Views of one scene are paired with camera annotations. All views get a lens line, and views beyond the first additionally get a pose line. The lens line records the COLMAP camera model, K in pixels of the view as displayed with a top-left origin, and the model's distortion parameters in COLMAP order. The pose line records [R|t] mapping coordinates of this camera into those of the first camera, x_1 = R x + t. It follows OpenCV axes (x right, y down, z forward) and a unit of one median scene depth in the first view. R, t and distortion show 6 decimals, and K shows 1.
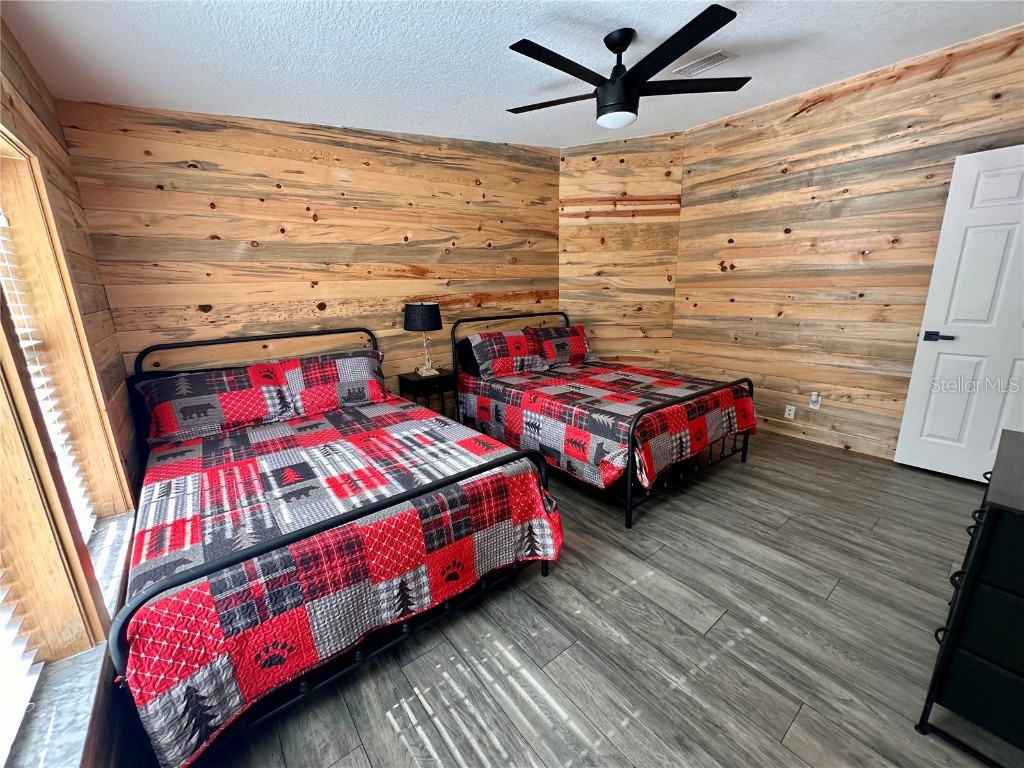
lens RADIAL K [[409.3, 0, 512.6], [0, 409.3, 387.3], [0, 0, 1]] dist [-0.004321, 0.000821]
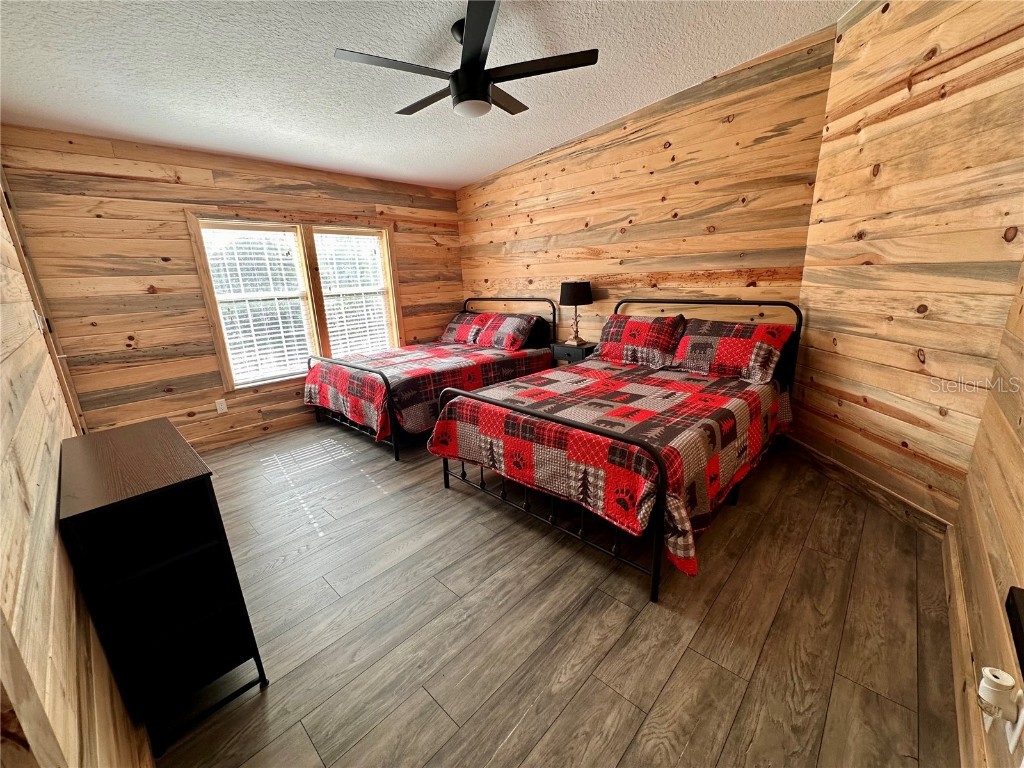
lens RADIAL K [[409.3, 0, 512.6], [0, 409.3, 387.3], [0, 0, 1]] dist [-0.004321, 0.000821]
pose [[0.142486, 0.274112, -0.951084, 0.792585], [-0.209076, 0.947542, 0.241768, -0.139235], [0.967463, 0.164400, 0.192321, 0.553079]]
